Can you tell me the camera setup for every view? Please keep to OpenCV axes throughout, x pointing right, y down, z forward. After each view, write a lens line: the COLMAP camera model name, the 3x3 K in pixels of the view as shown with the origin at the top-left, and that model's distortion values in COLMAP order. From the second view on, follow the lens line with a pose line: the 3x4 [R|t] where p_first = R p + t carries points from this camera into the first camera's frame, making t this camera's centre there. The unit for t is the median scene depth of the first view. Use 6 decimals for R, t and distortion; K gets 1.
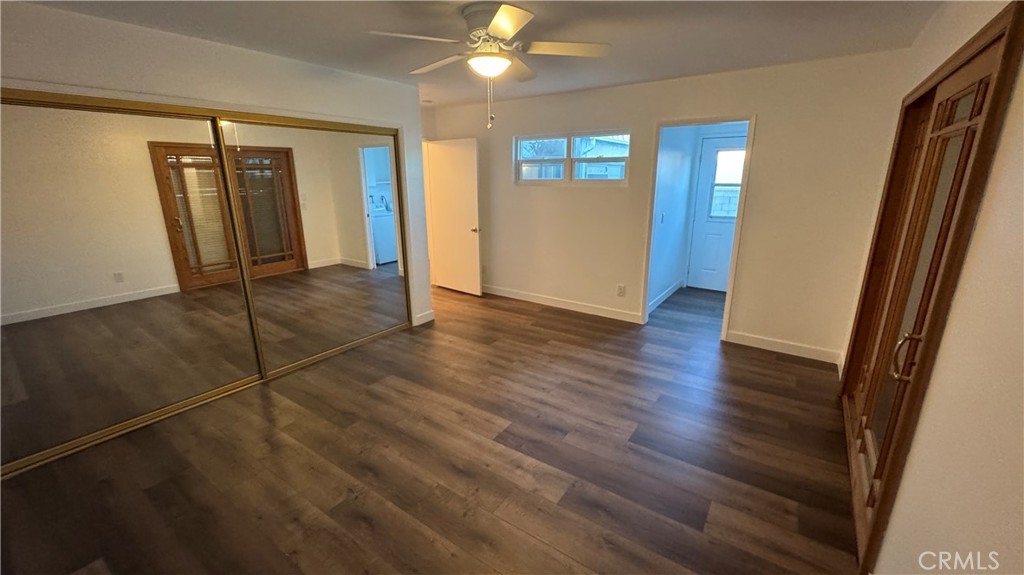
lens RADIAL K [[411.8, 0, 512.3], [0, 411.8, 286.4], [0, 0, 1]] dist [-0.001889, -0.000647]
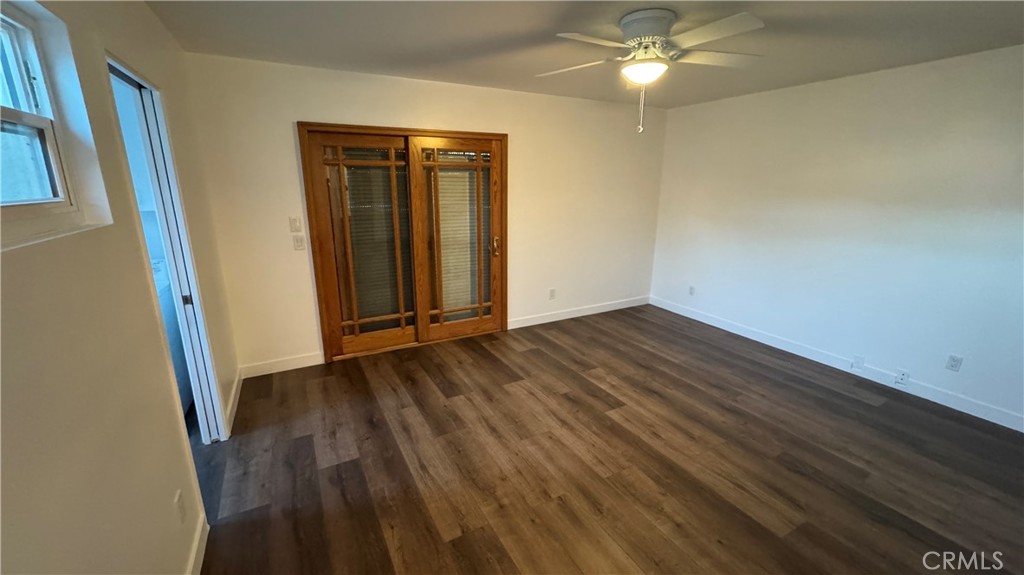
lens RADIAL K [[411.8, 0, 511.5], [0, 411.8, 286.0], [0, 0, 1]] dist [-0.001889, -0.000647]
pose [[-0.897543, -0.105682, 0.428074, -0.194574], [0.118076, 0.877785, 0.464275, -0.457102], [-0.424823, 0.467252, -0.775372, 1.673377]]
